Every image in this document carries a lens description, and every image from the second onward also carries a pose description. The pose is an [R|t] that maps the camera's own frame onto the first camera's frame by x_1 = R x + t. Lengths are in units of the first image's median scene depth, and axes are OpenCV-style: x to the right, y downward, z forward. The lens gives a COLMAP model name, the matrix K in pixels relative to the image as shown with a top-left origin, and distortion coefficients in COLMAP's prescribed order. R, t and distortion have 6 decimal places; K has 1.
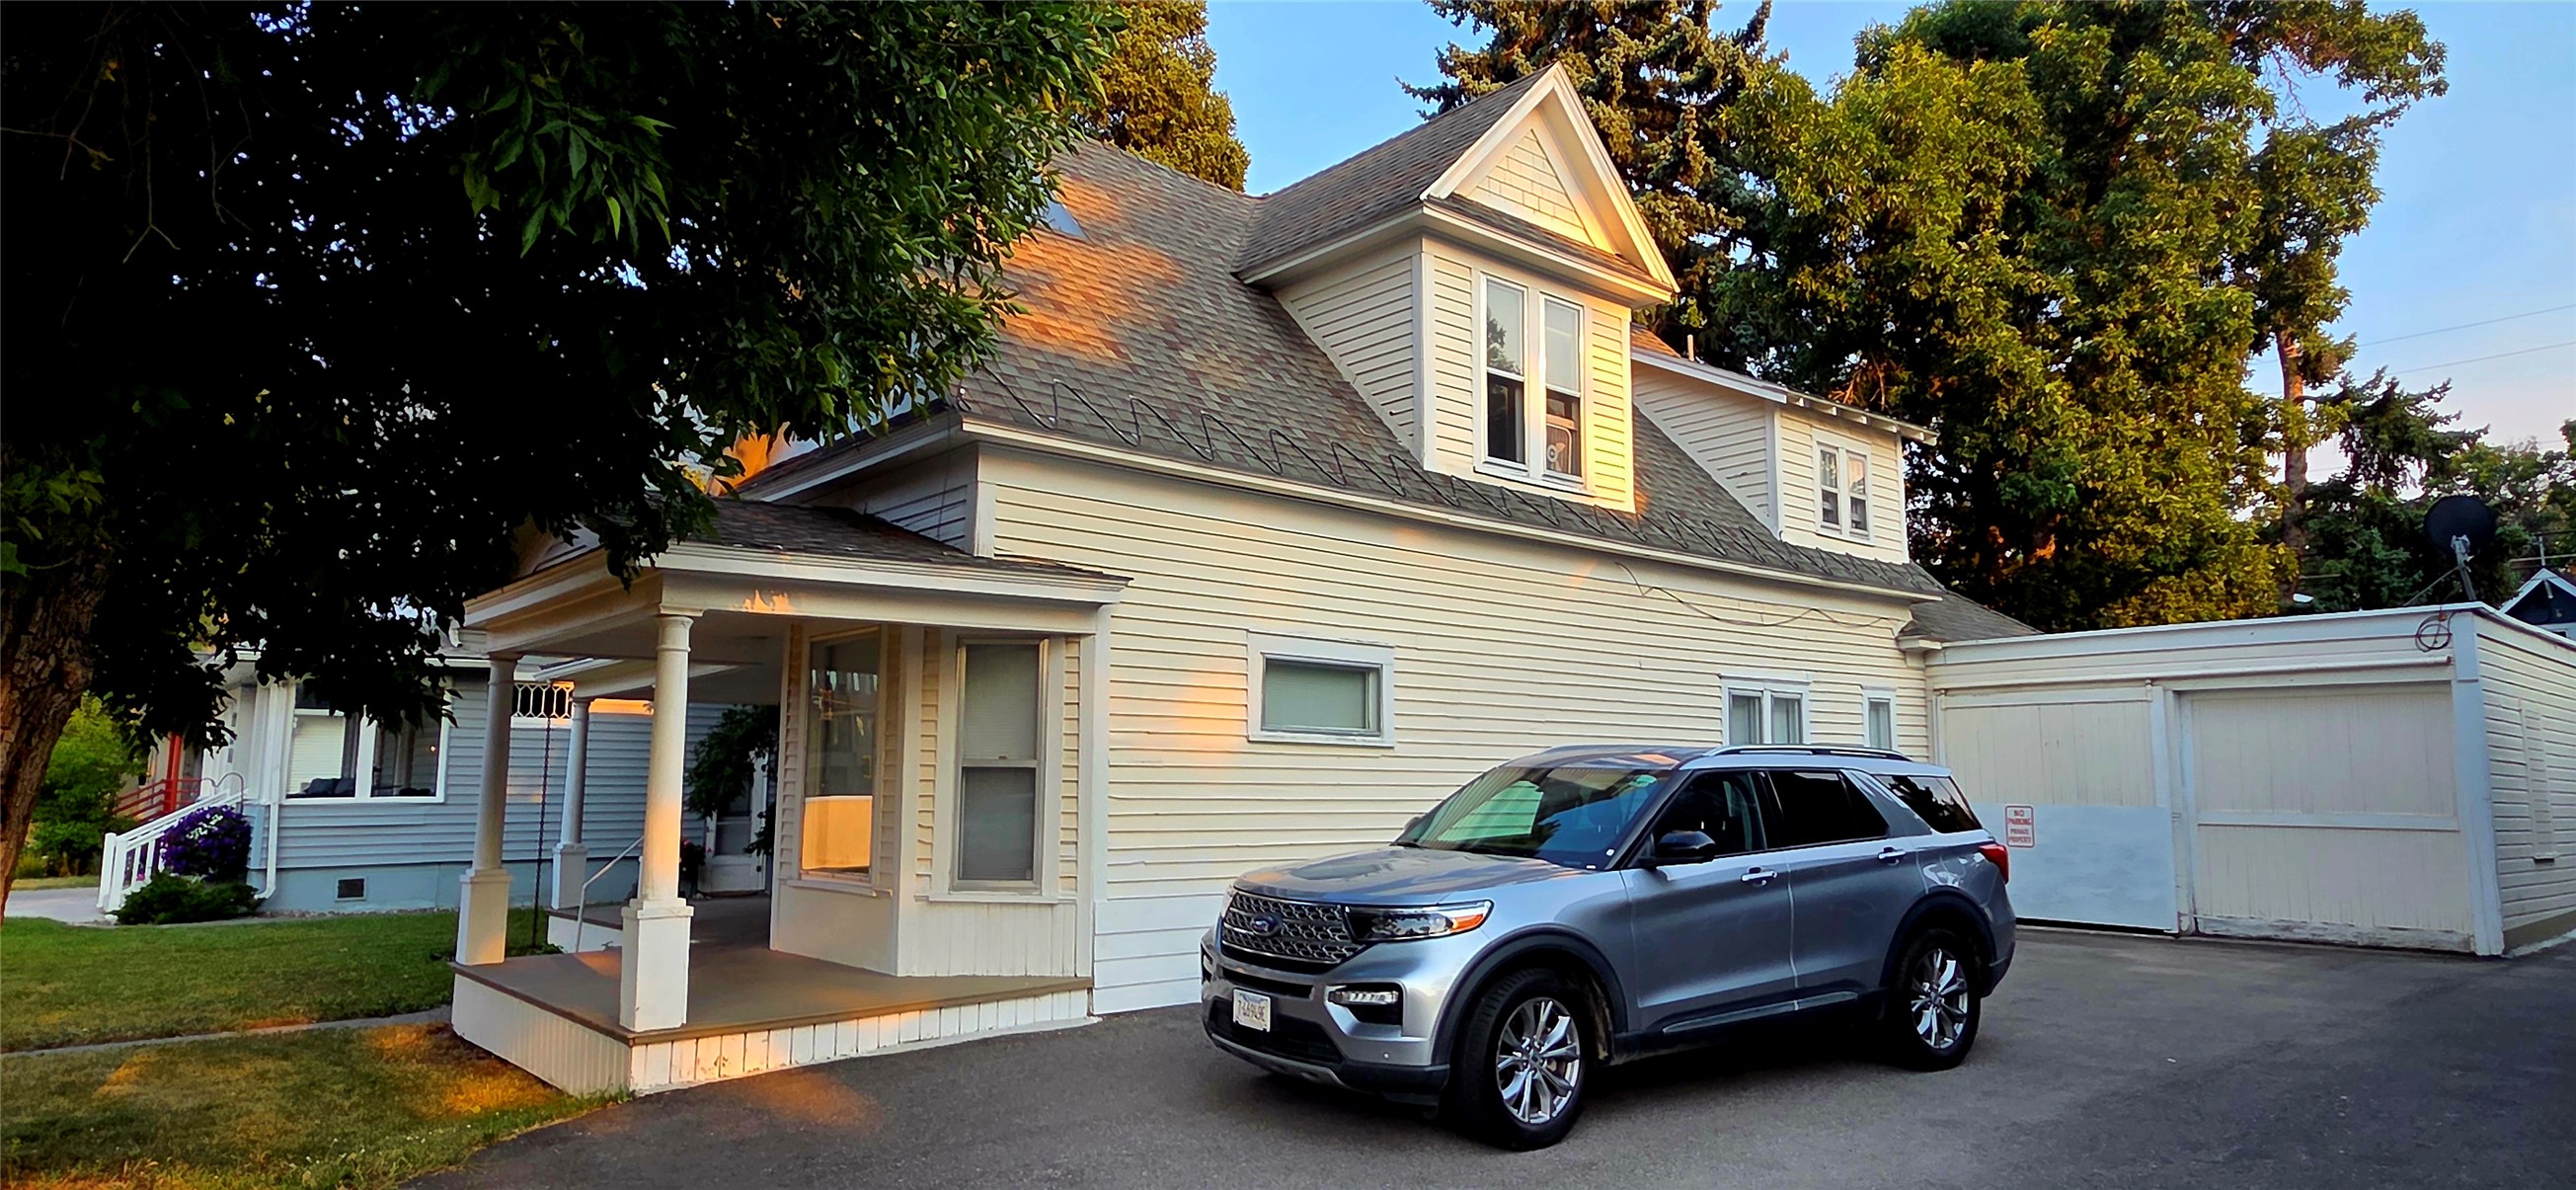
lens RADIAL K [[1476.2, 0, 1304.6], [0, 1476.2, 599.9], [0, 0, 1]] dist [0.019821, -0.011101]
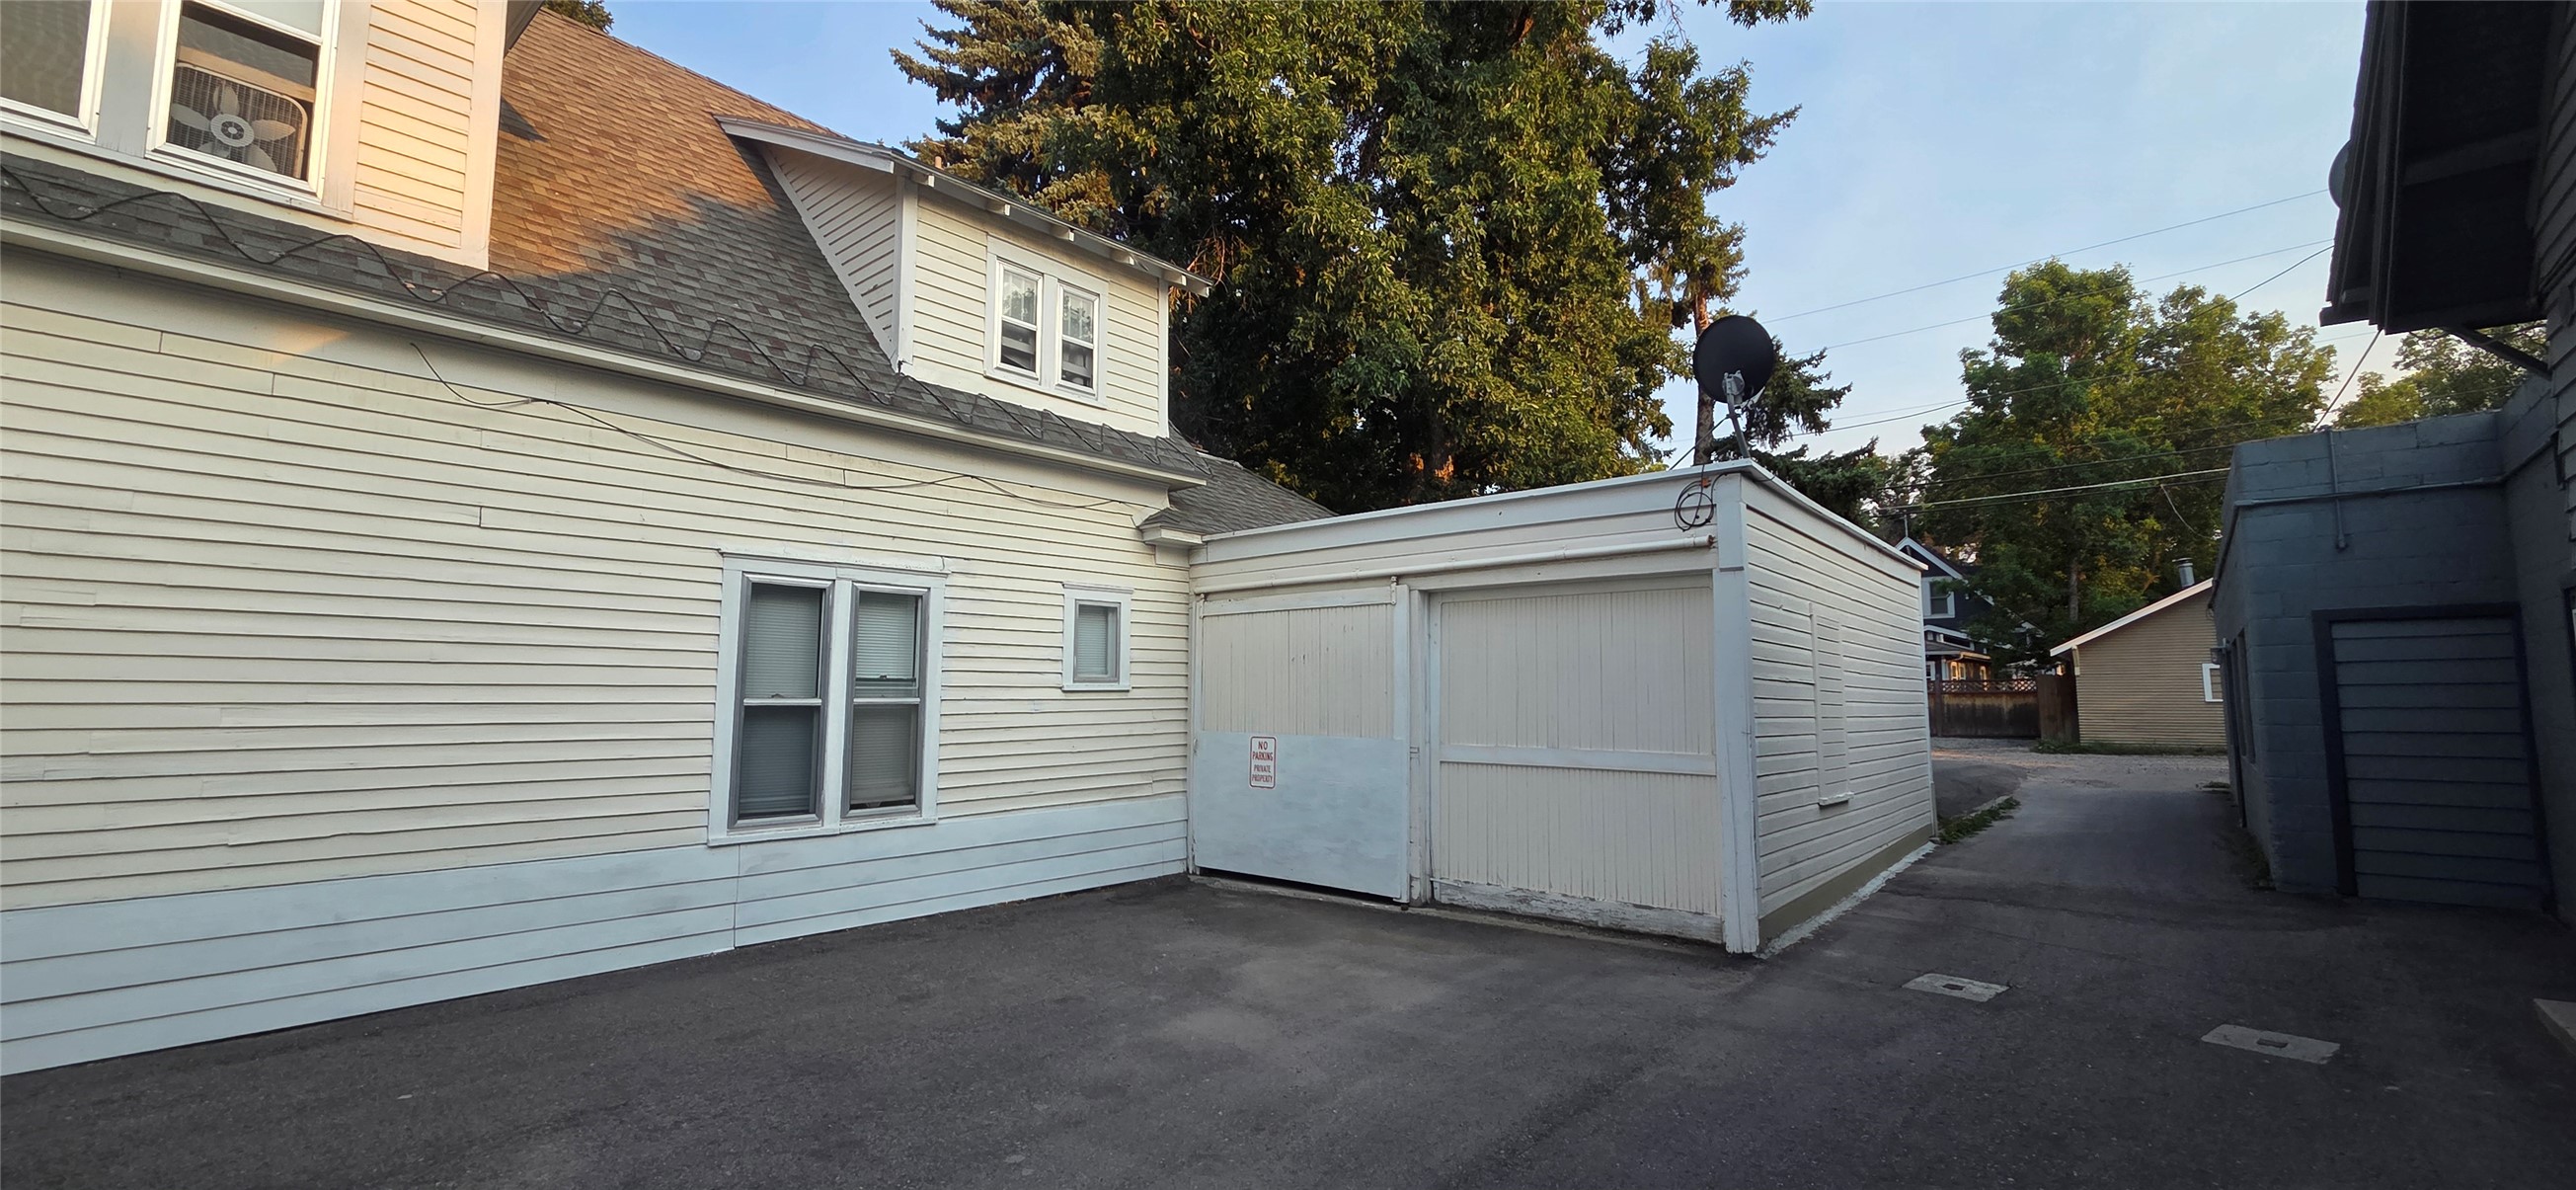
lens RADIAL K [[1046.4, 0, 1296.0], [0, 1046.4, 599.1], [0, 0, 1]] dist [0.001370, 0.000432]
pose [[0.987472, 0.012913, 0.157263, 0.416109], [-0.017831, 0.999394, 0.029905, 0.048358], [-0.156781, -0.032335, 0.987104, 0.448438]]
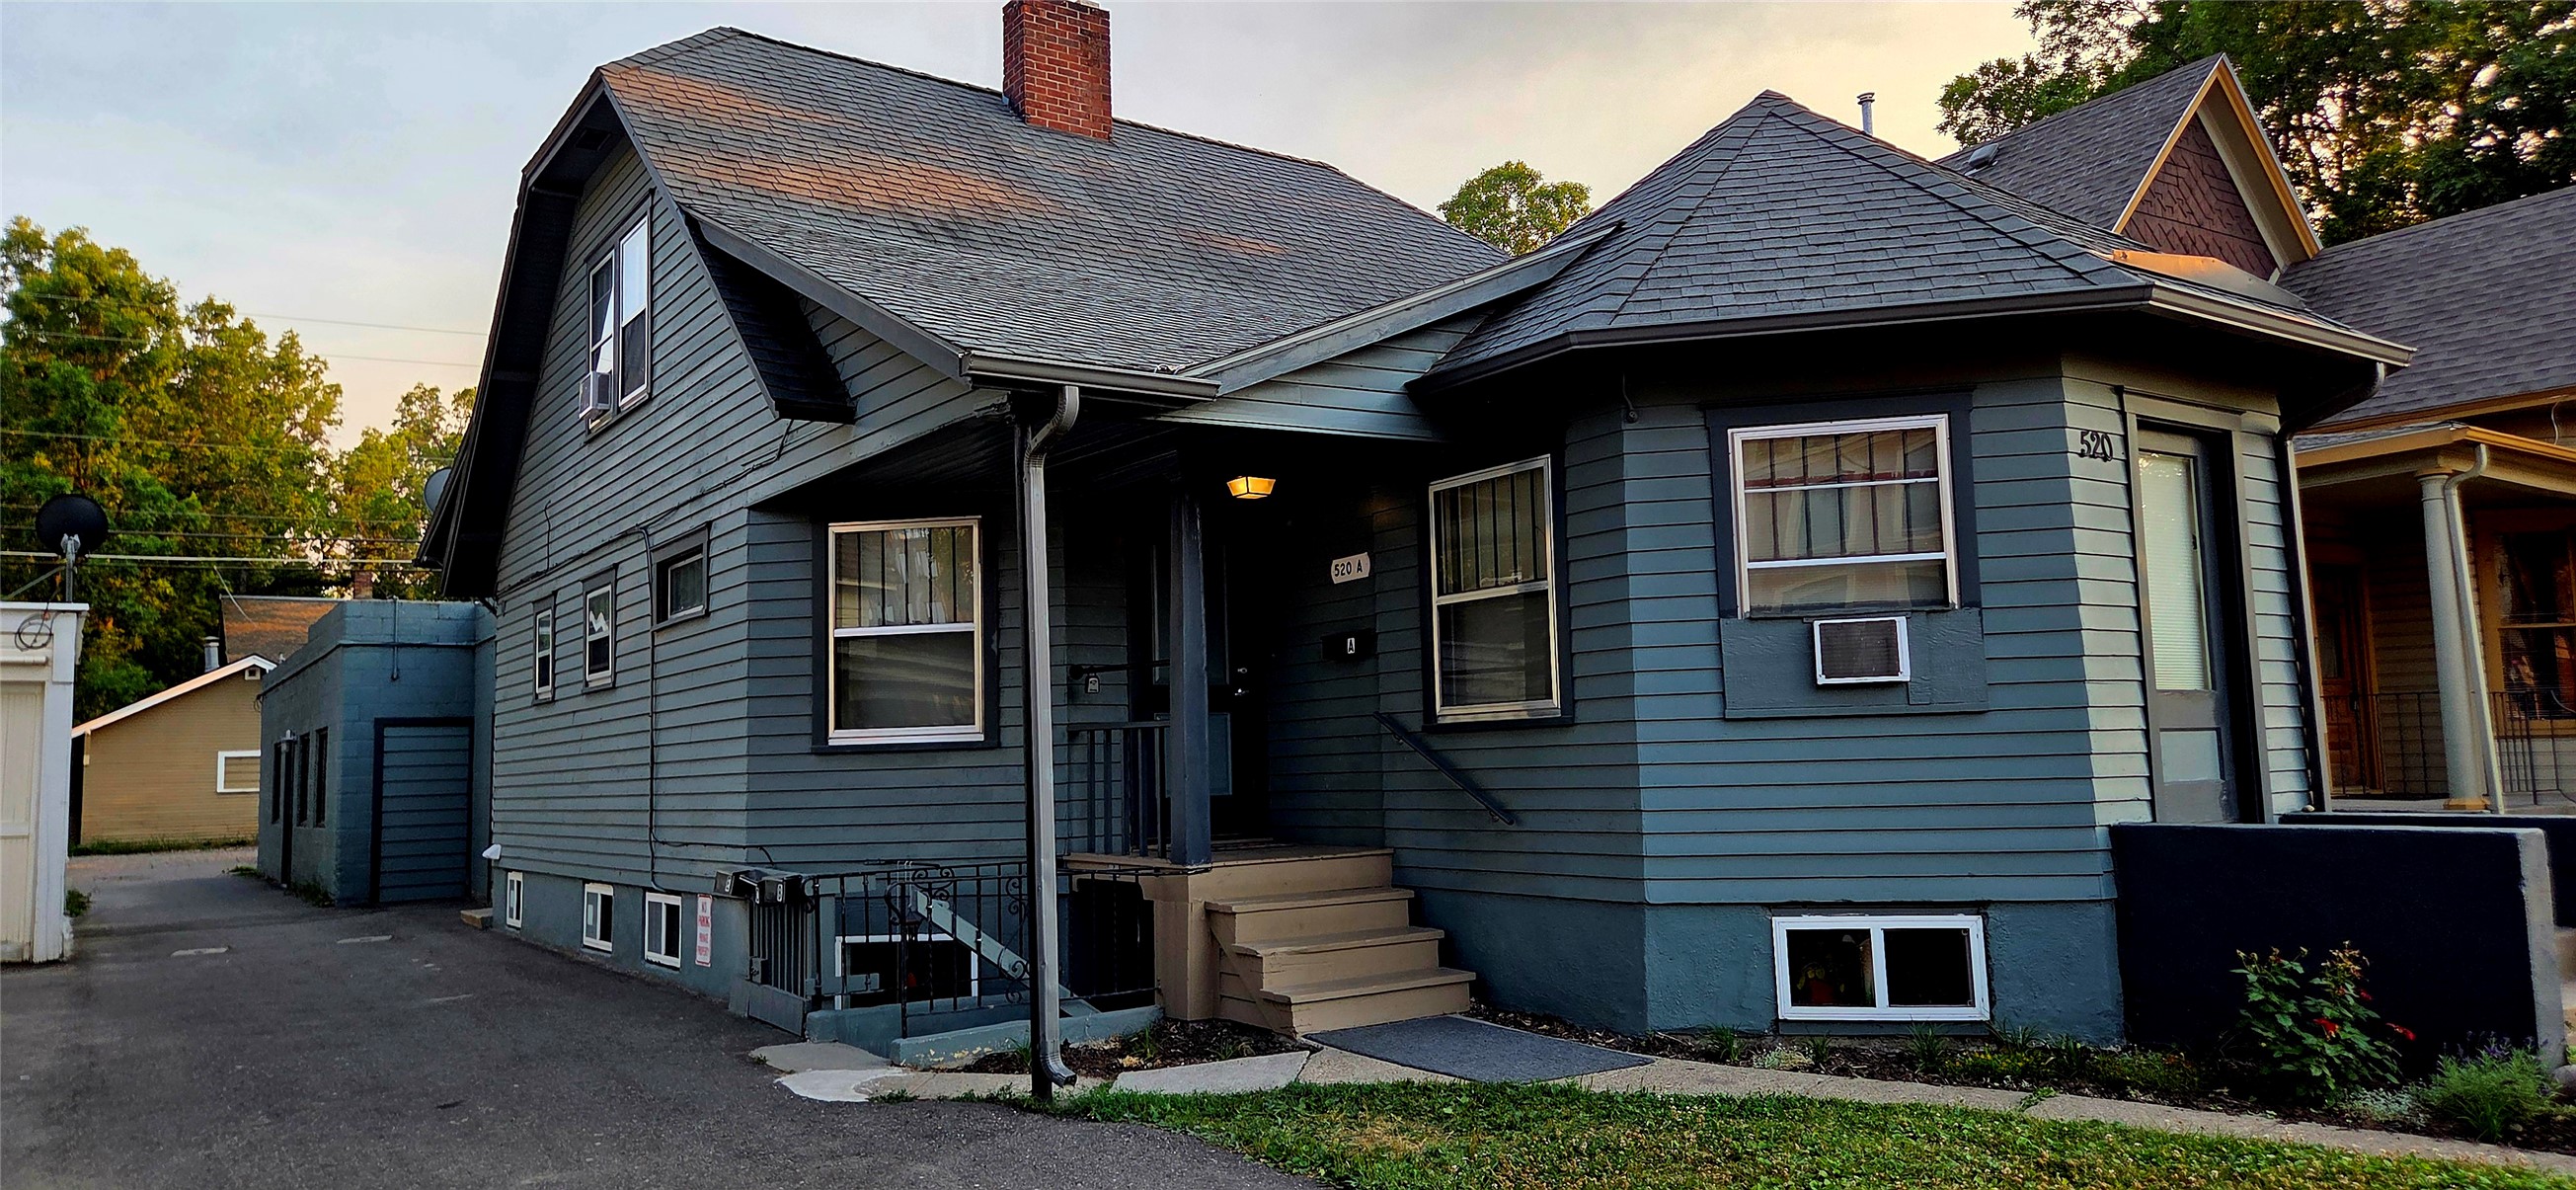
lens RADIAL K [[1699.6, 0, 1273.2], [0, 1699.6, 603.8], [0, 0, 1]] dist [0.101243, -0.099563]
pose [[0.111527, 0.091528, 0.989537, -0.230568], [-0.099130, 0.991808, -0.080566, 0.013666], [-0.988805, -0.089107, 0.119687, 0.063343]]
